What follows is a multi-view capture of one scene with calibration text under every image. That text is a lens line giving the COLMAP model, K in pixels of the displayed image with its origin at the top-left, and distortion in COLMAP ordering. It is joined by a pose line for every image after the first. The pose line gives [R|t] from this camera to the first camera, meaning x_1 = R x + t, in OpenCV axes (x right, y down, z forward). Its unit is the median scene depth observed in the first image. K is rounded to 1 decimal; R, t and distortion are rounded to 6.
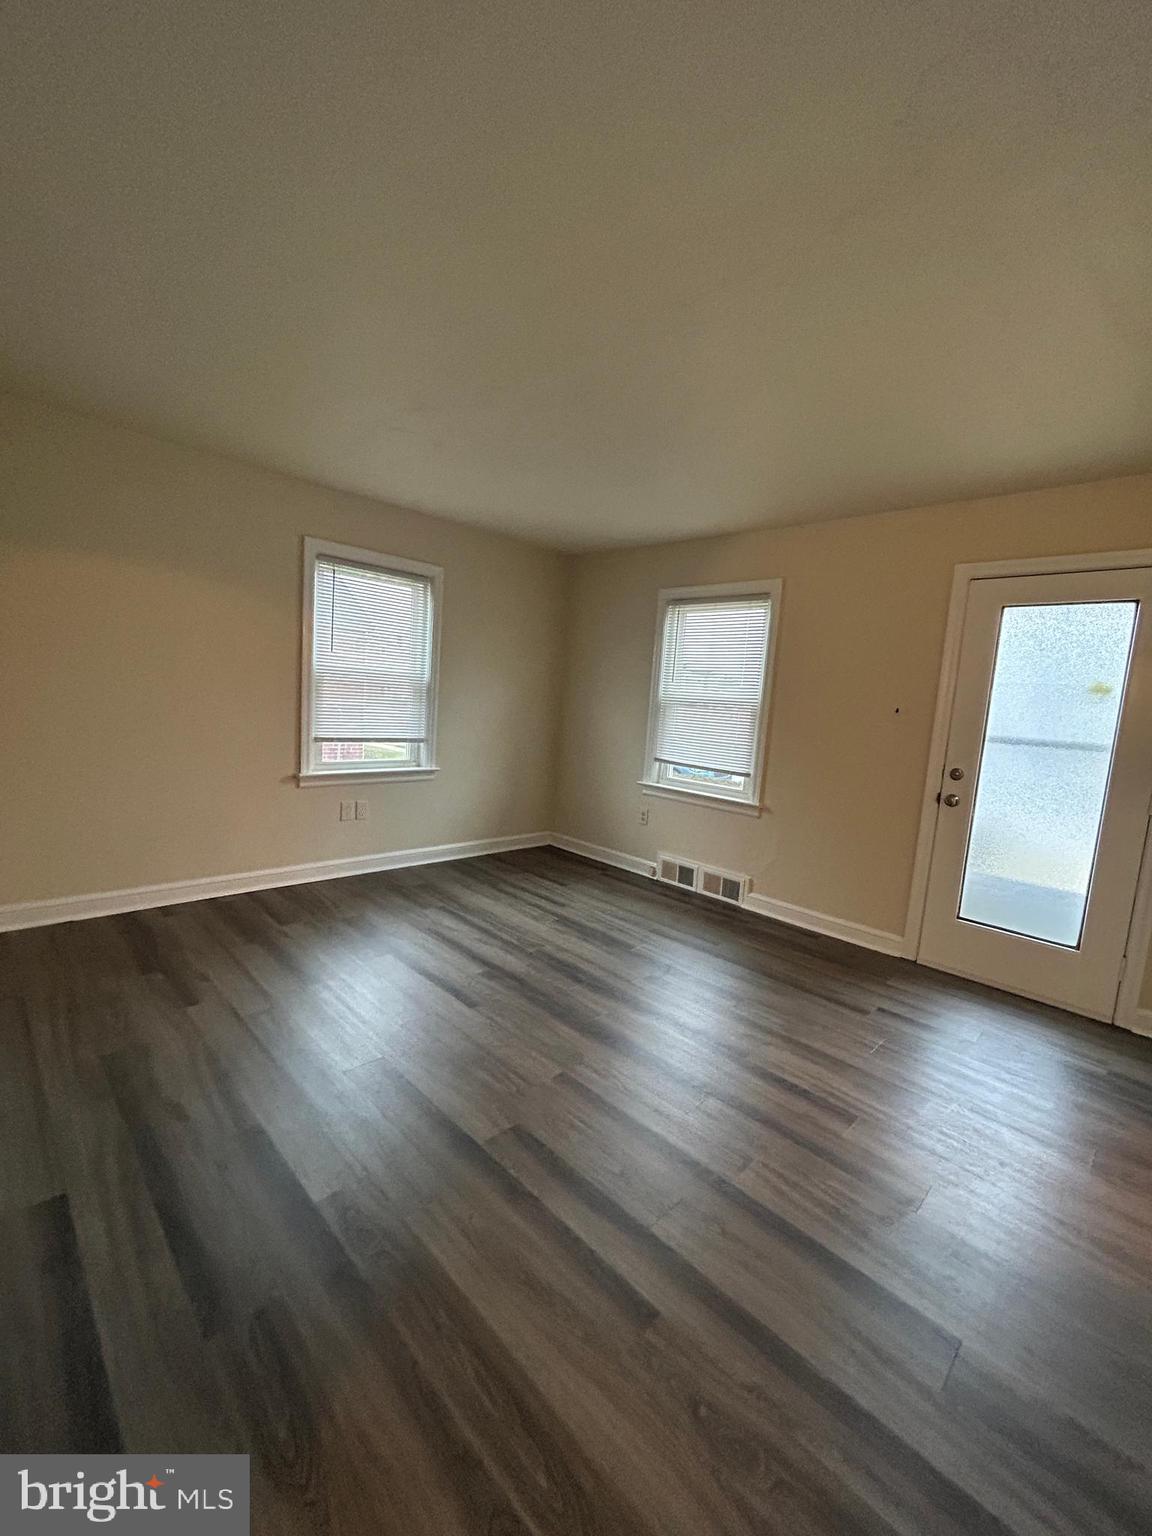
lens RADIAL K [[622.0, 0, 577.6], [0, 622.0, 772.3], [0, 0, 1]] dist [0.000568, 0.000586]
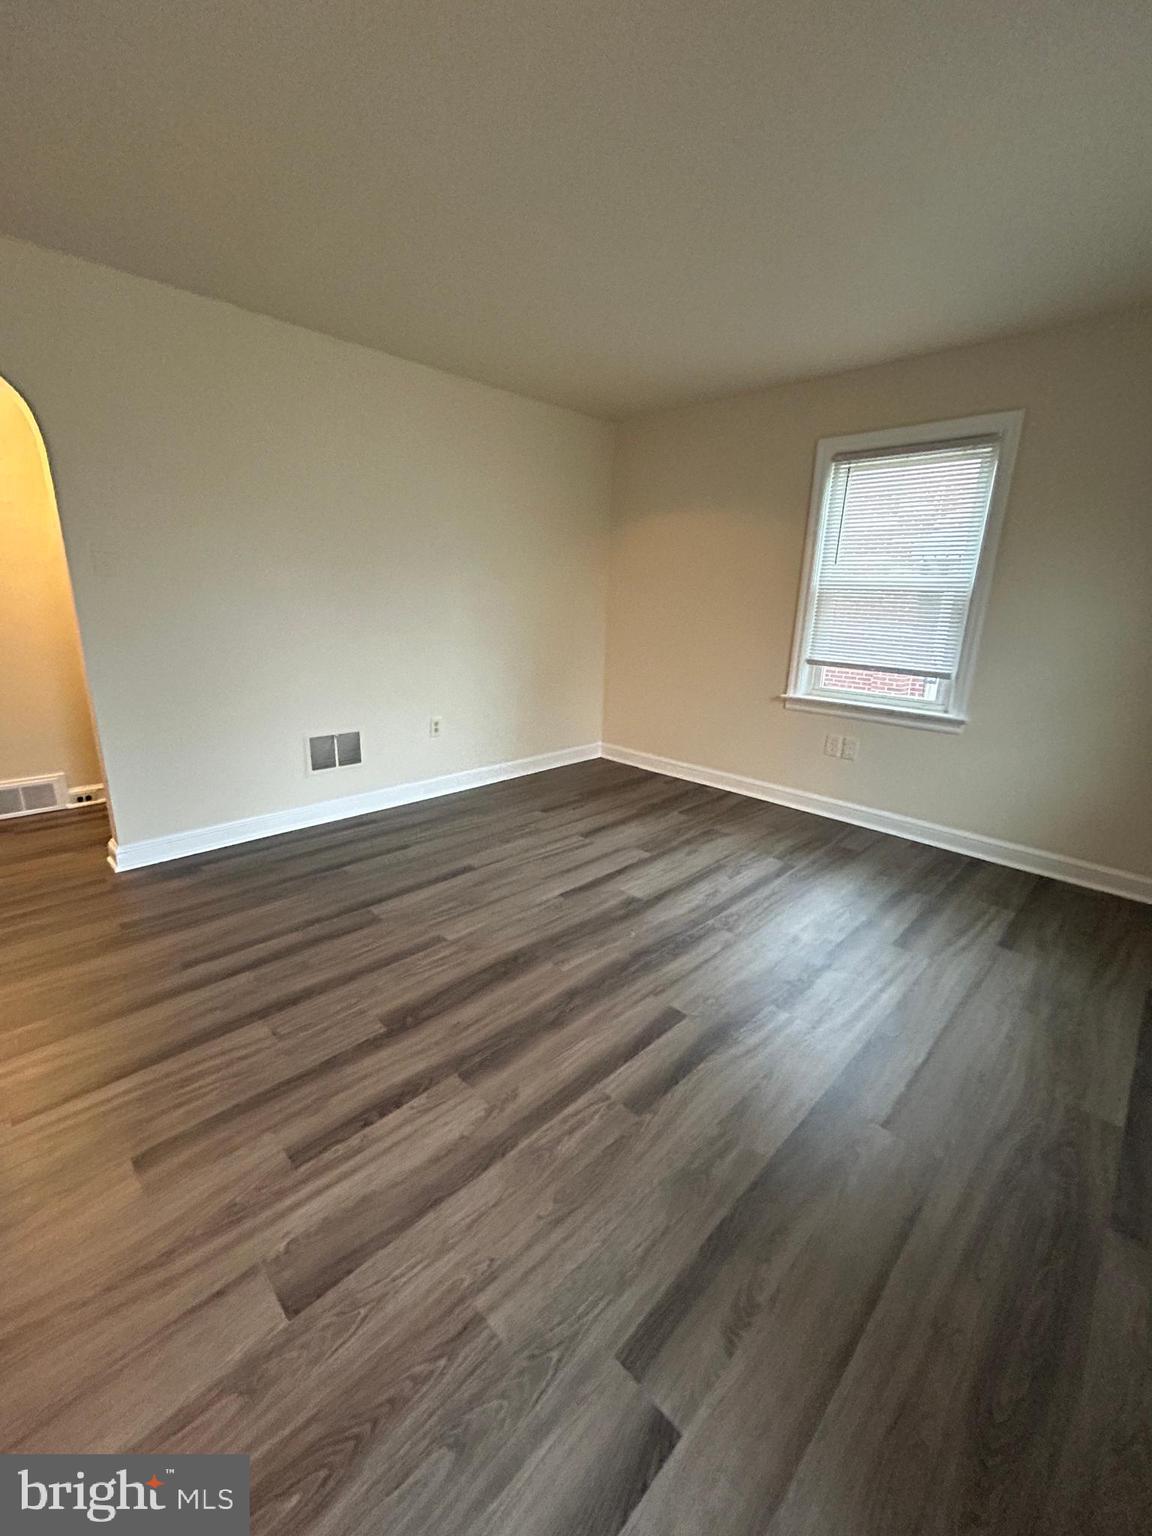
lens RADIAL K [[622.0, 0, 577.6], [0, 622.0, 772.3], [0, 0, 1]] dist [0.000568, 0.000586]
pose [[0.011304, 0.205429, -0.978607, 0.545092], [-0.153161, 0.967476, 0.201323, -0.025879], [0.988137, 0.147608, 0.042400, 0.643656]]
